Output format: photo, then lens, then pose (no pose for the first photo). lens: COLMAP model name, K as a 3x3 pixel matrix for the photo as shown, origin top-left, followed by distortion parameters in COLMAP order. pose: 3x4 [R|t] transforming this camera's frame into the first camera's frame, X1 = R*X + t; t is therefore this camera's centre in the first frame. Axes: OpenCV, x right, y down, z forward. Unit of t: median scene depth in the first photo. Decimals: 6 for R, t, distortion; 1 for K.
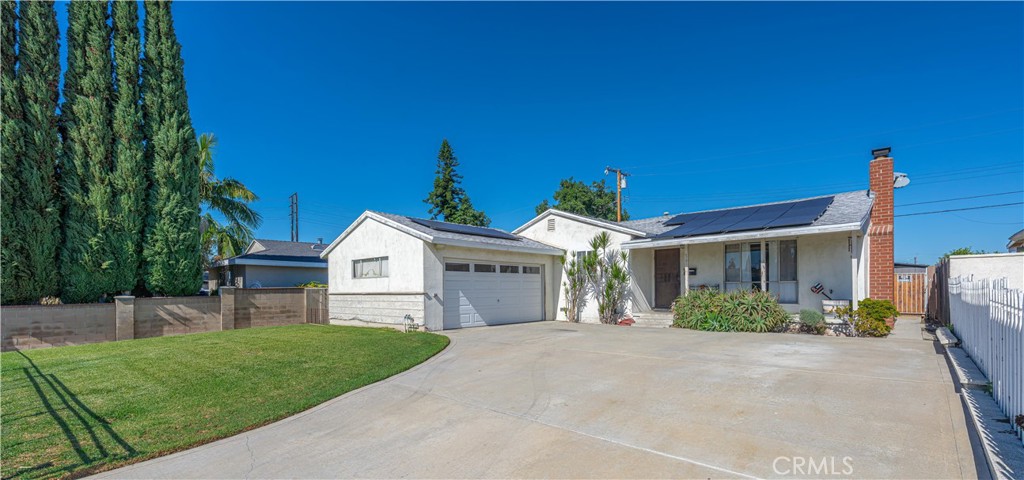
lens RADIAL K [[436.0, 0, 522.8], [0, 436.0, 289.4], [0, 0, 1]] dist [-0.002629, 0.000203]
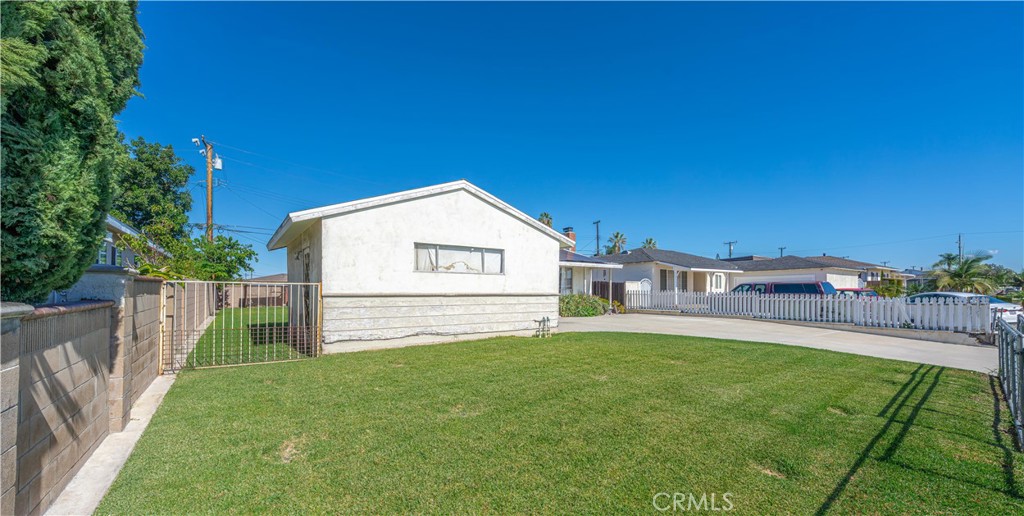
lens RADIAL K [[386.3, 0, 521.4], [0, 386.3, 292.7], [0, 0, 1]] dist [-0.002962, -0.000096]
pose [[0.198887, 0.009498, 0.979976, -0.957121], [-0.005503, 0.999948, -0.008575, 0.010797], [-0.980007, -0.003688, 0.198929, 0.769993]]
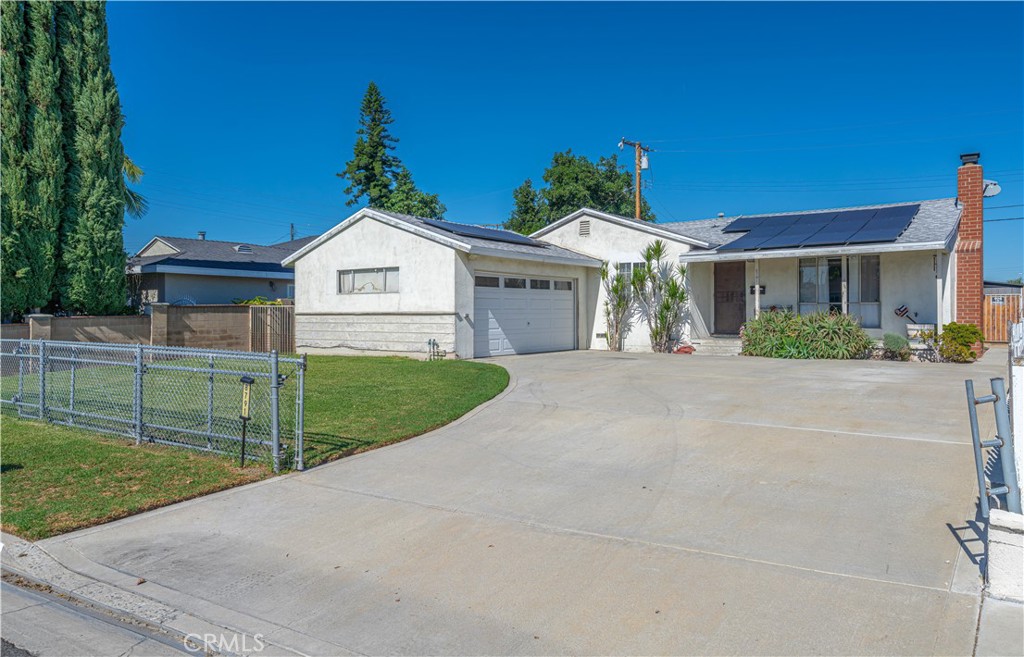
lens RADIAL K [[698.3, 0, 530.1], [0, 698.3, 305.3], [0, 0, 1]] dist [0.002198, -0.000054]
pose [[0.994221, 0.008593, 0.107009, -0.192754], [-0.007643, 0.999928, -0.009289, 0.004083], [-0.107081, 0.008417, 0.994215, -0.282130]]
